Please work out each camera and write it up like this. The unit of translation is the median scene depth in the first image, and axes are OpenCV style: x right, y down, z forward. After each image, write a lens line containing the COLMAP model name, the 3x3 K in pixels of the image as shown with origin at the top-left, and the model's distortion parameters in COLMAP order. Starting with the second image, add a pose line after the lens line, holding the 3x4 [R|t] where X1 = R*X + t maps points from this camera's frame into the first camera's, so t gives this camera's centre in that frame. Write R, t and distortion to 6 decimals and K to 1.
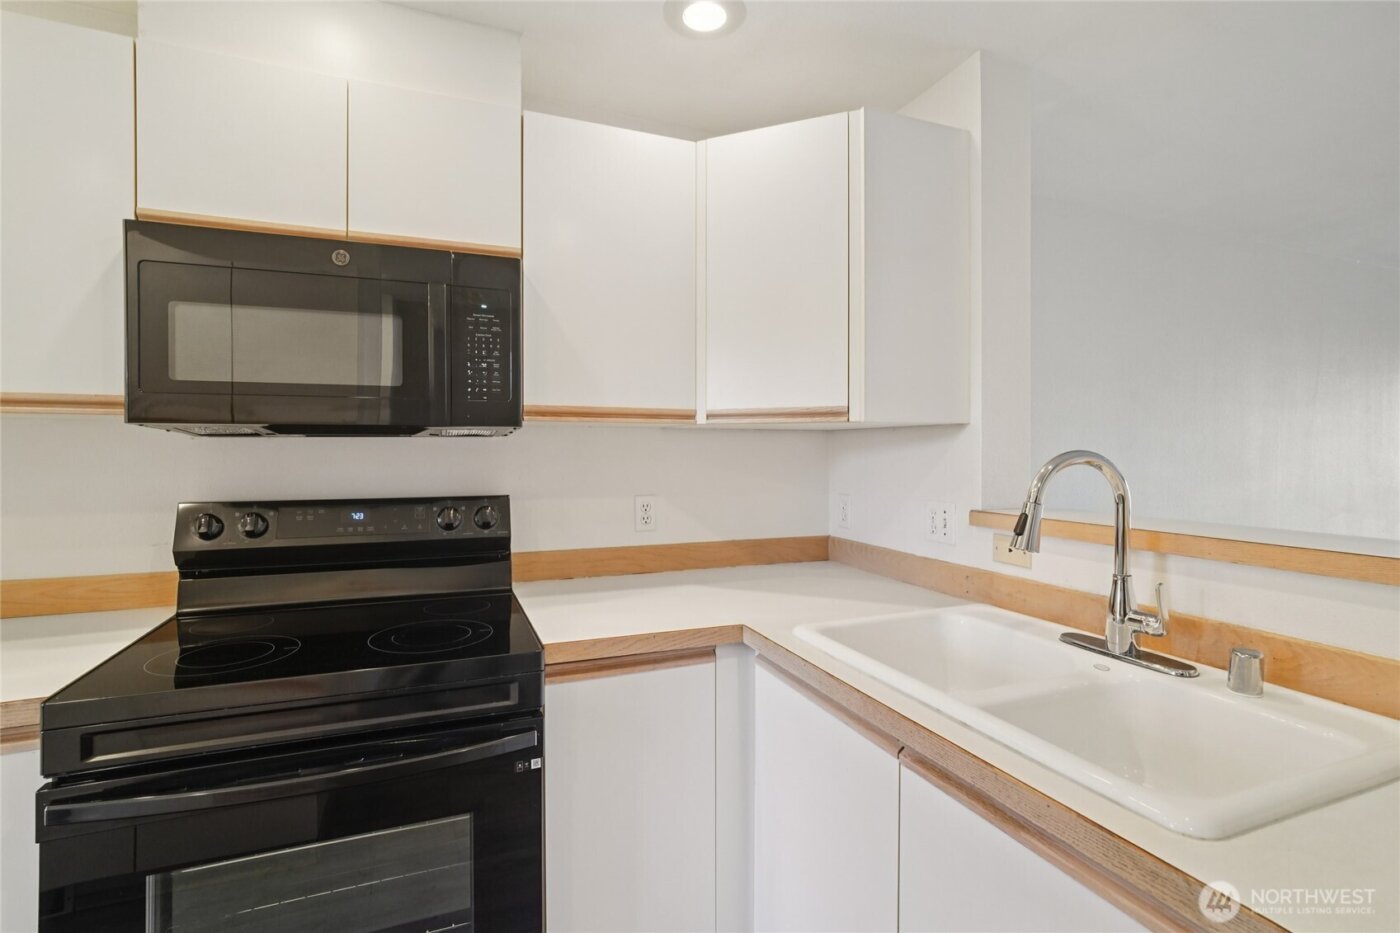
lens RADIAL K [[671.7, 0, 709.4], [0, 671.7, 452.2], [0, 0, 1]] dist [-0.011503, 0.000773]
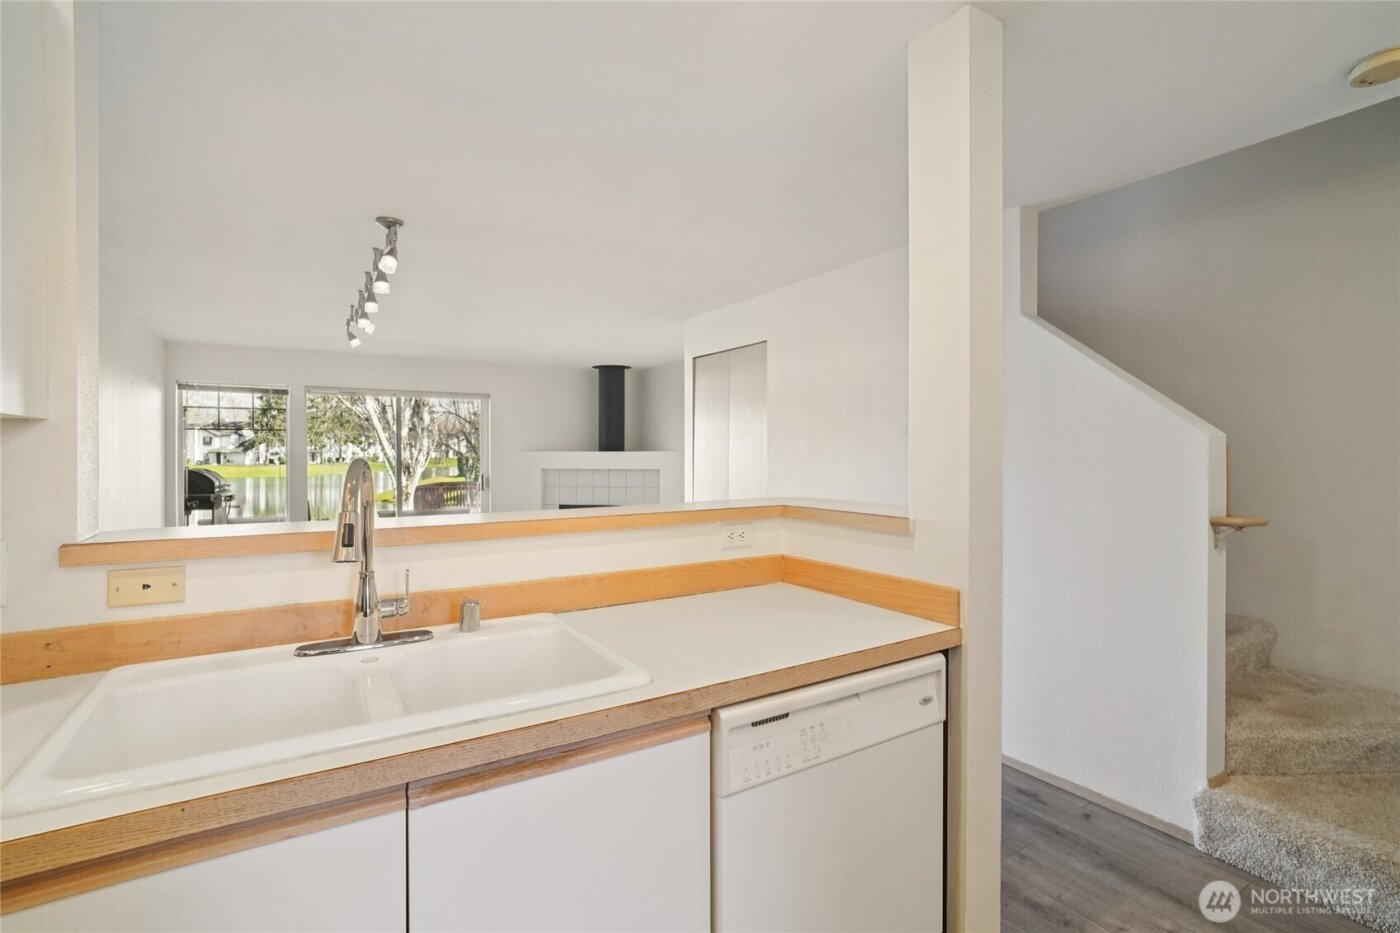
lens RADIAL K [[655.4, 0, 703.0], [0, 655.4, 459.8], [0, 0, 1]] dist [-0.004450, -0.000684]
pose [[-0.169836, -0.008761, 0.985433, -0.422560], [0.003416, 0.999949, 0.009478, -0.006806], [-0.985466, 0.004976, -0.169797, 0.505378]]
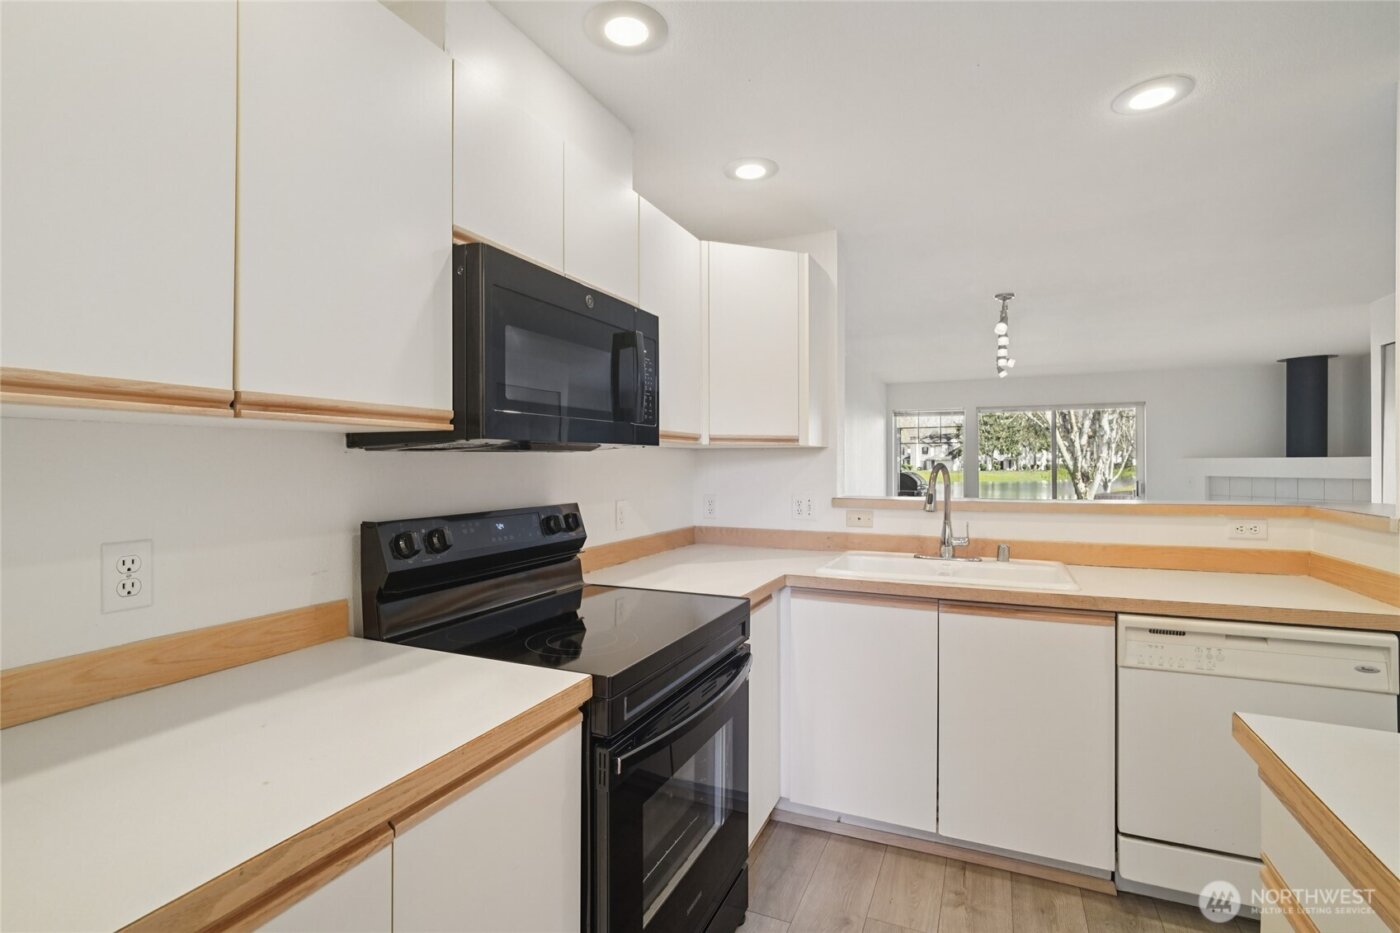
lens RADIAL K [[655.4, 0, 703.0], [0, 655.4, 459.8], [0, 0, 1]] dist [-0.004450, -0.000684]
pose [[0.722117, 0.000732, 0.691771, -1.099102], [0.004535, 0.999973, -0.005791, -0.003091], [-0.691757, 0.007319, 0.722094, 0.024531]]
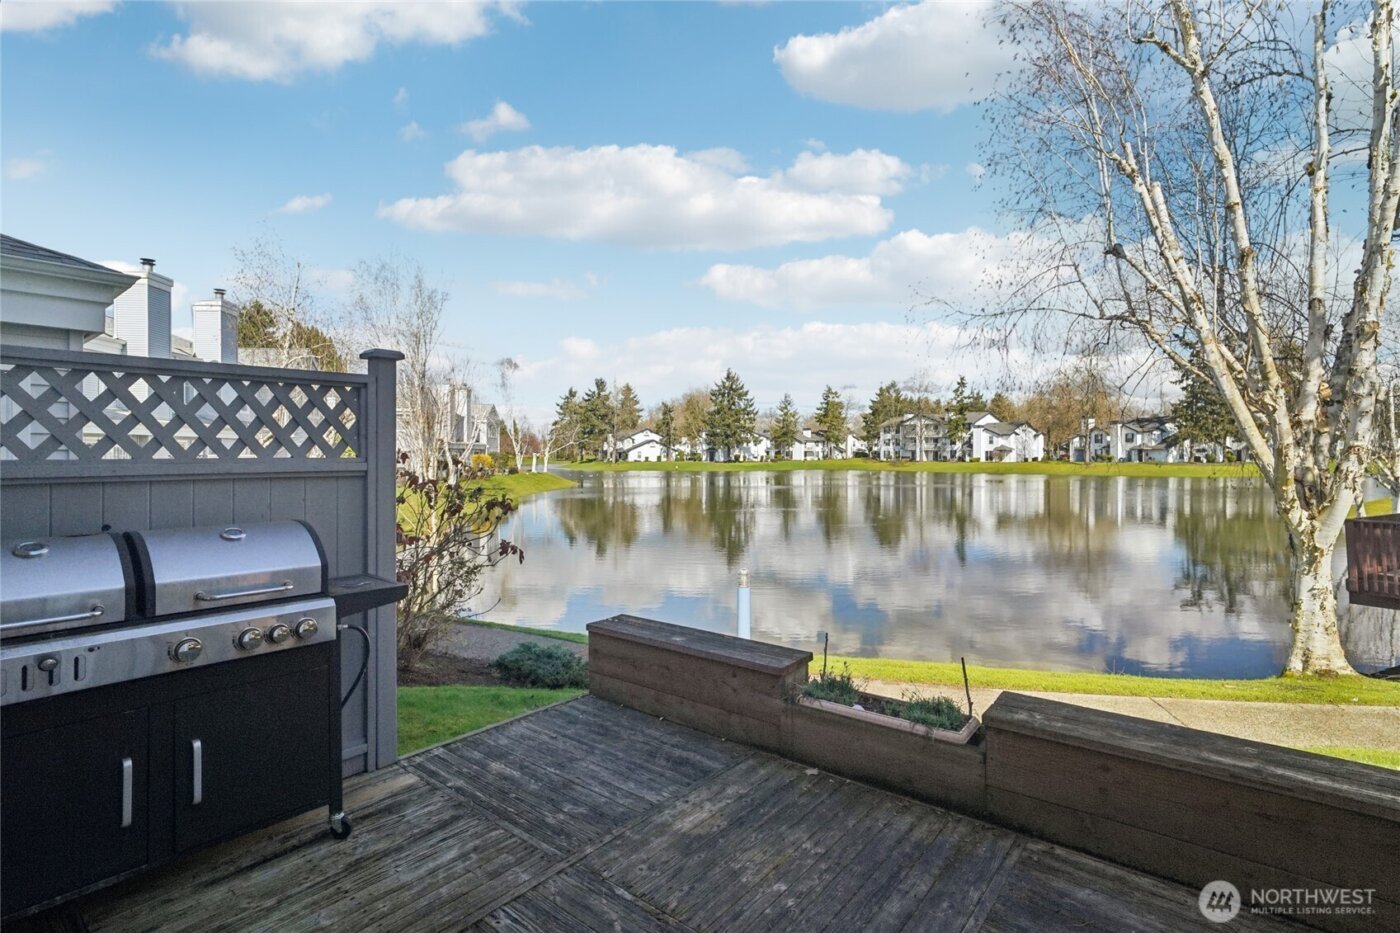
lens RADIAL K [[671.7, 0, 709.4], [0, 671.7, 452.2], [0, 0, 1]] dist [-0.011503, 0.000773]
pose [[0.872543, -0.003460, 0.488524, 4.516928], [0.005529, 0.999981, -0.002791, -0.064135], [-0.488505, 0.005136, 0.872546, 1.330482]]
